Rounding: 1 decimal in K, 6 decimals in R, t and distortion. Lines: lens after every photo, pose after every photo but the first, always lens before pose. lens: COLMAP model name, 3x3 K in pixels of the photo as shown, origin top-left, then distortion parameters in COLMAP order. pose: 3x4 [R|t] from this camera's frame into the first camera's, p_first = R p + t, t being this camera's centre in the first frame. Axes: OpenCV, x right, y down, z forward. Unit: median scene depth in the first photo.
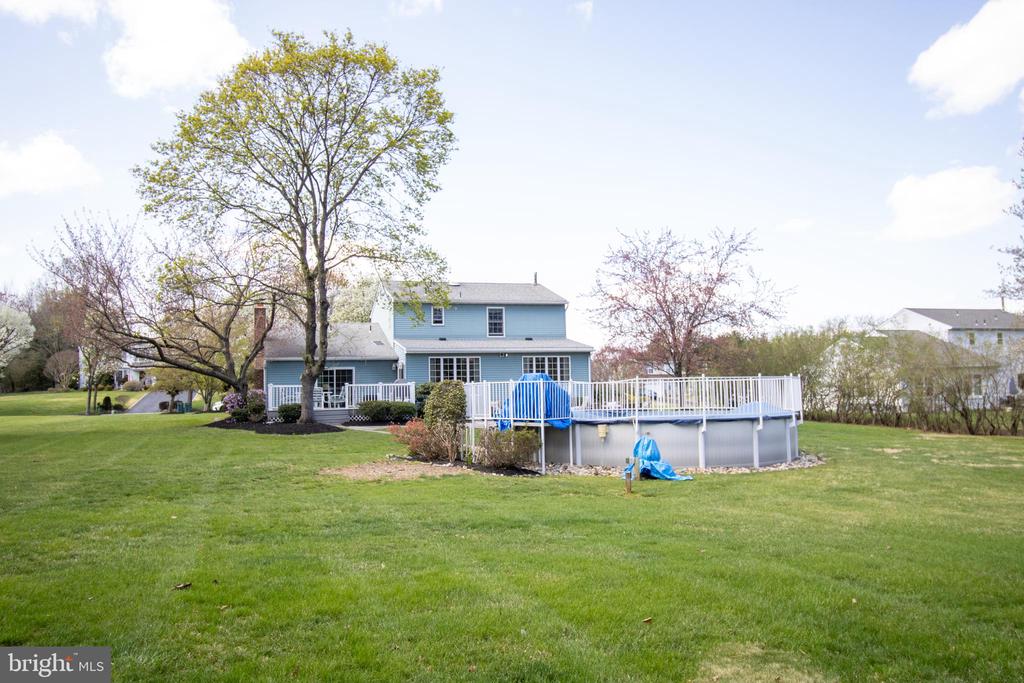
lens RADIAL K [[817.4, 0, 512.0], [0, 817.4, 341.5], [0, 0, 1]] dist [0.012190, -0.000462]
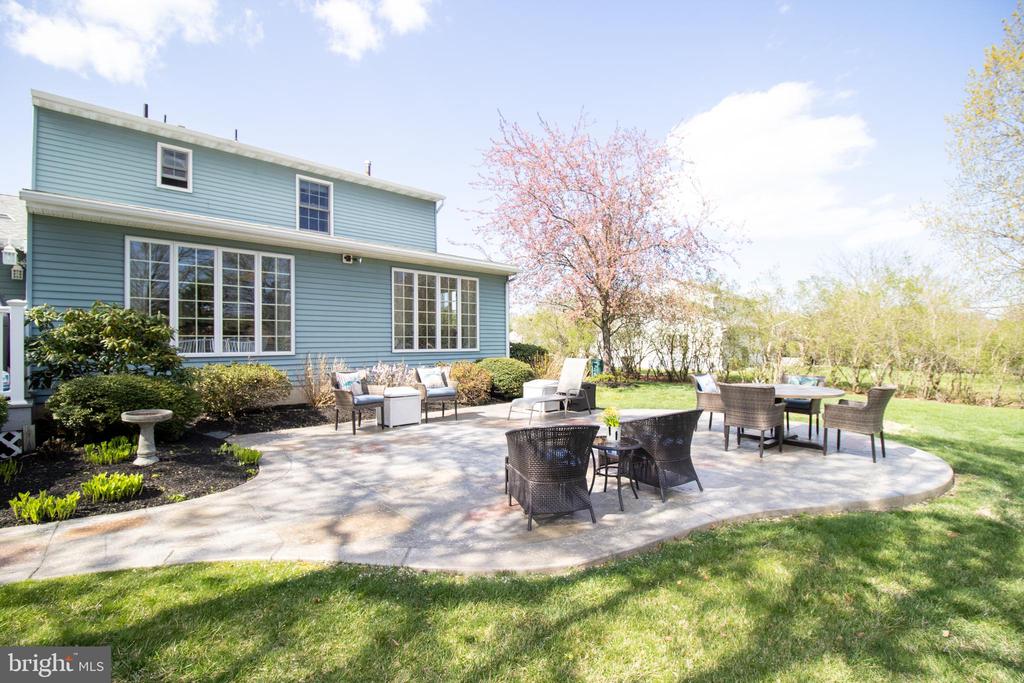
lens RADIAL K [[474.6, 0, 526.3], [0, 474.6, 344.8], [0, 0, 1]] dist [-0.037577, -0.000642]
pose [[0.875924, 0.011087, 0.482321, -0.045000], [-0.032916, 0.998780, 0.036820, 0.045915], [-0.481324, -0.048128, 0.875220, 0.693496]]
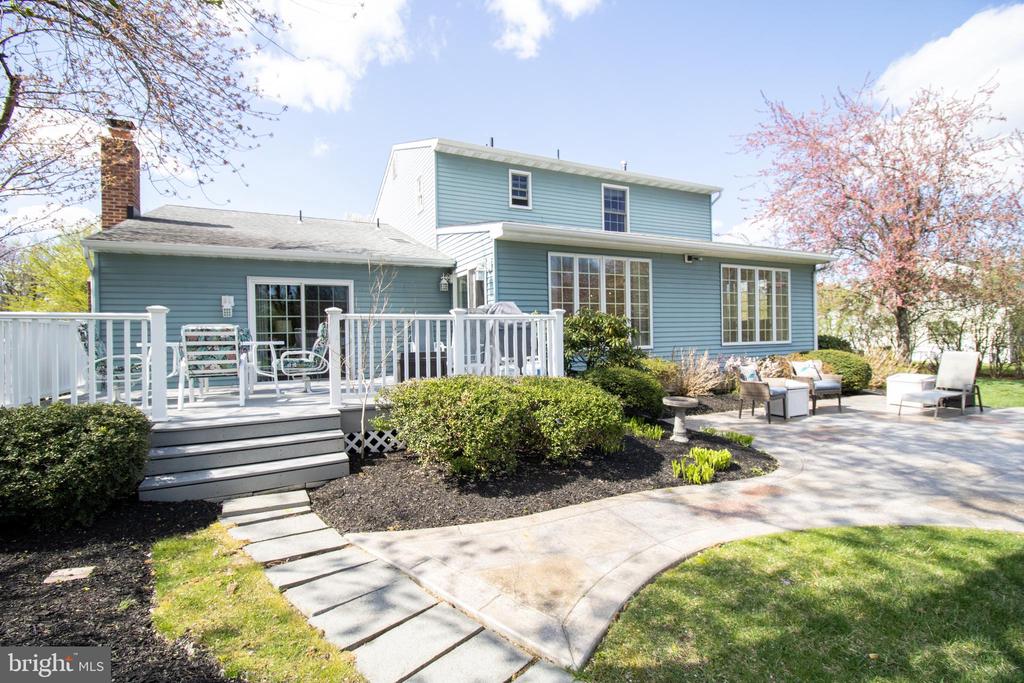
lens RADIAL K [[476.8, 0, 515.3], [0, 476.8, 337.4], [0, 0, 1]] dist [0.004891, -0.015023]
pose [[0.987962, -0.000125, 0.154696, -0.139400], [-0.009624, 0.998013, 0.062273, 0.041632], [-0.154396, -0.063013, 0.985998, 0.700099]]
